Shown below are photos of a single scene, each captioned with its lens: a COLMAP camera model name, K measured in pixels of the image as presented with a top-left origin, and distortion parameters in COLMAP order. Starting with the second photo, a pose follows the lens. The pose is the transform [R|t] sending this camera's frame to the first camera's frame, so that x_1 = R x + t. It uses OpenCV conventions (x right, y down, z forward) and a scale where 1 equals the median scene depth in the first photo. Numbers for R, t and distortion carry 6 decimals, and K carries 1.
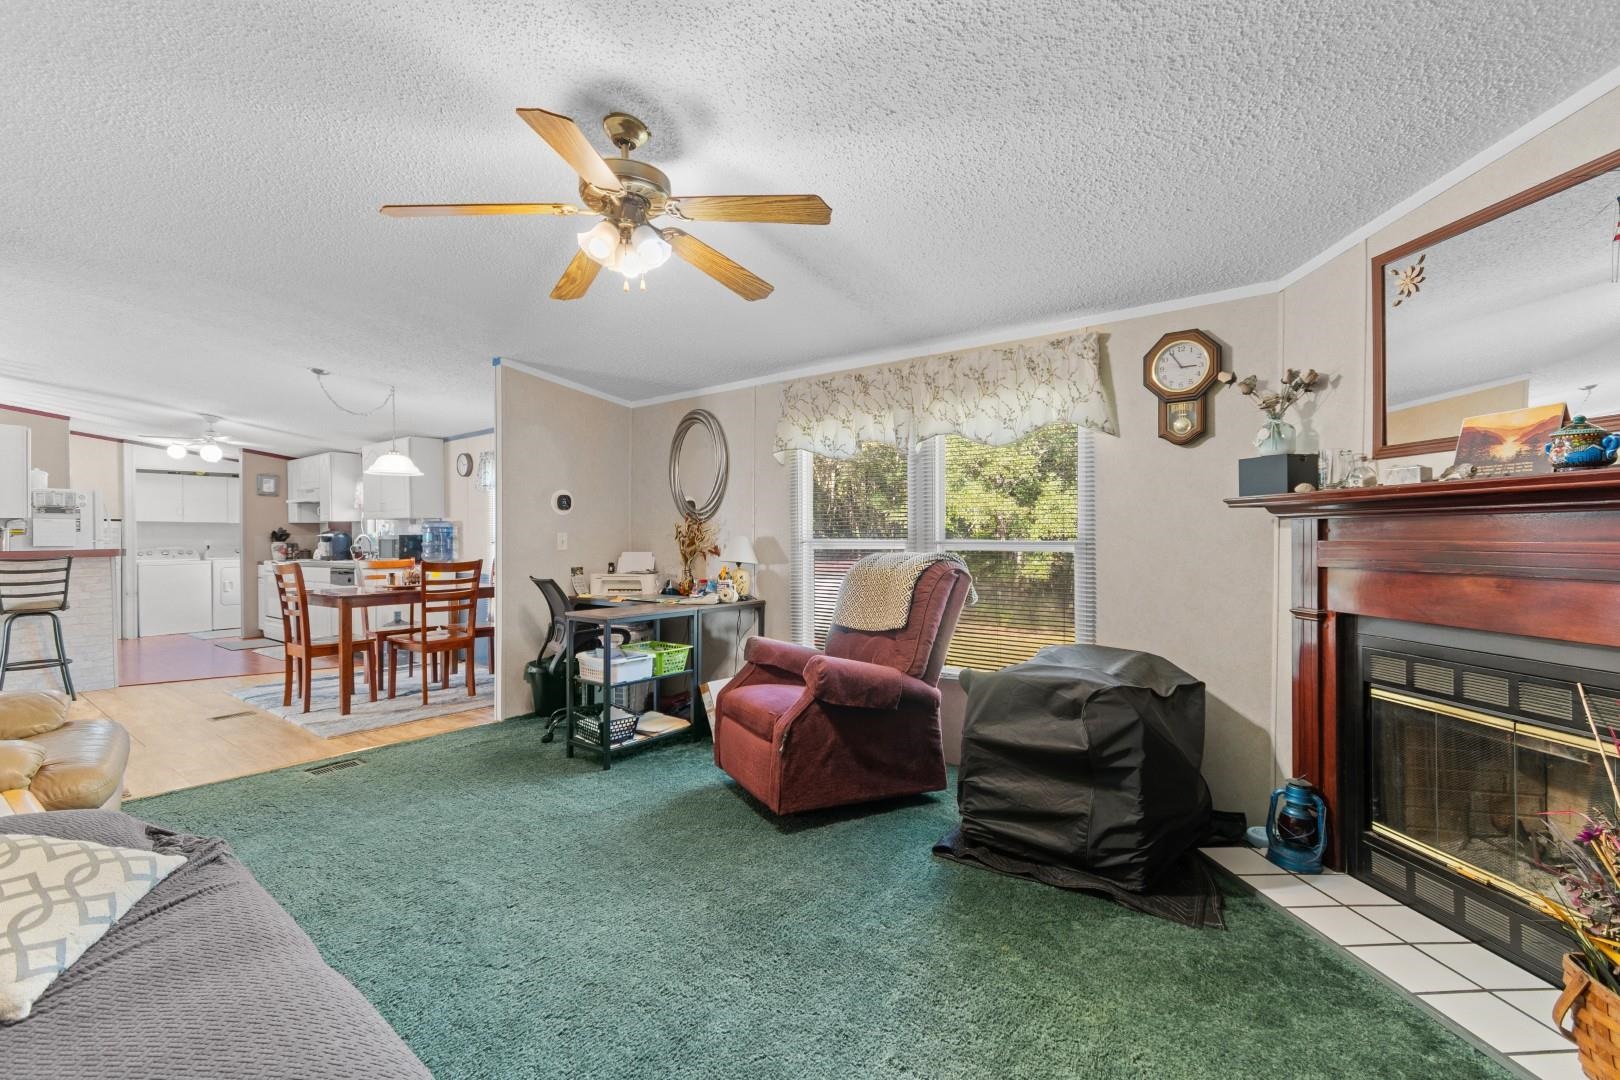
lens RADIAL K [[722.6, 0, 816.5], [0, 722.6, 528.8], [0, 0, 1]] dist [0.002694, -0.001768]
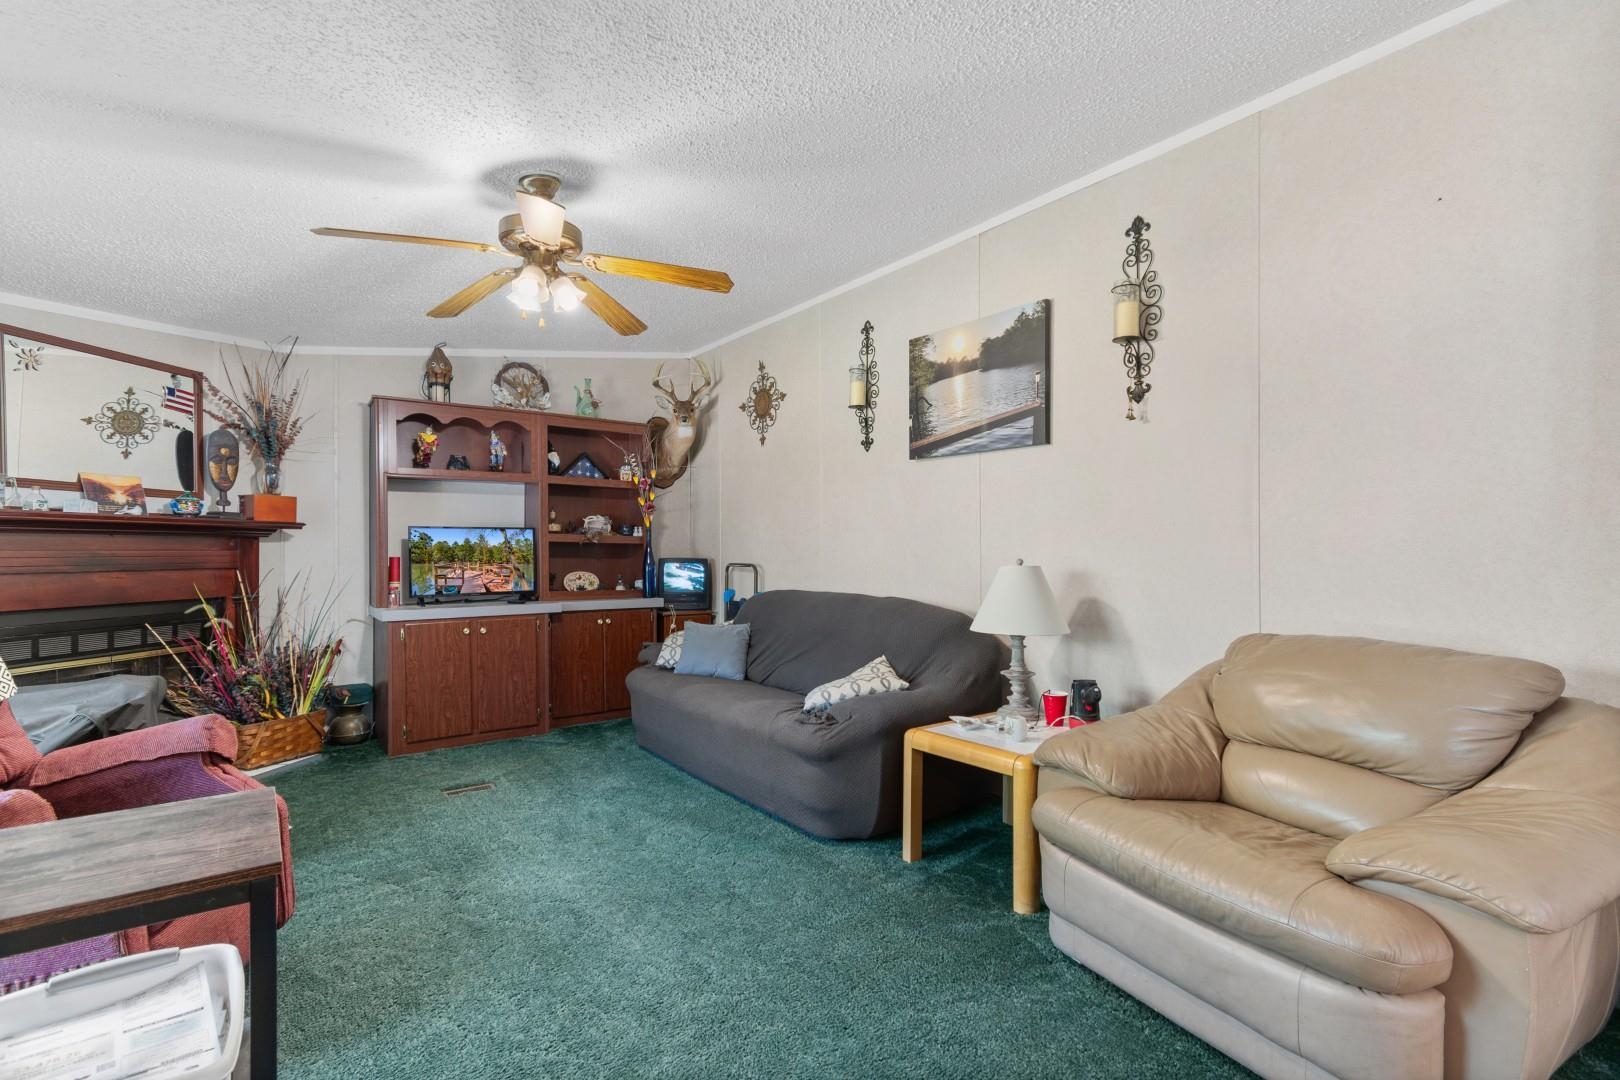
lens RADIAL K [[722.6, 0, 798.8], [0, 722.6, 552.2], [0, 0, 1]] dist [0.002694, -0.001768]
pose [[-0.965233, -0.000151, 0.261391, -0.984901], [-0.002606, 0.999956, -0.009046, 0.029064], [-0.261378, -0.009412, -0.965191, 2.072625]]
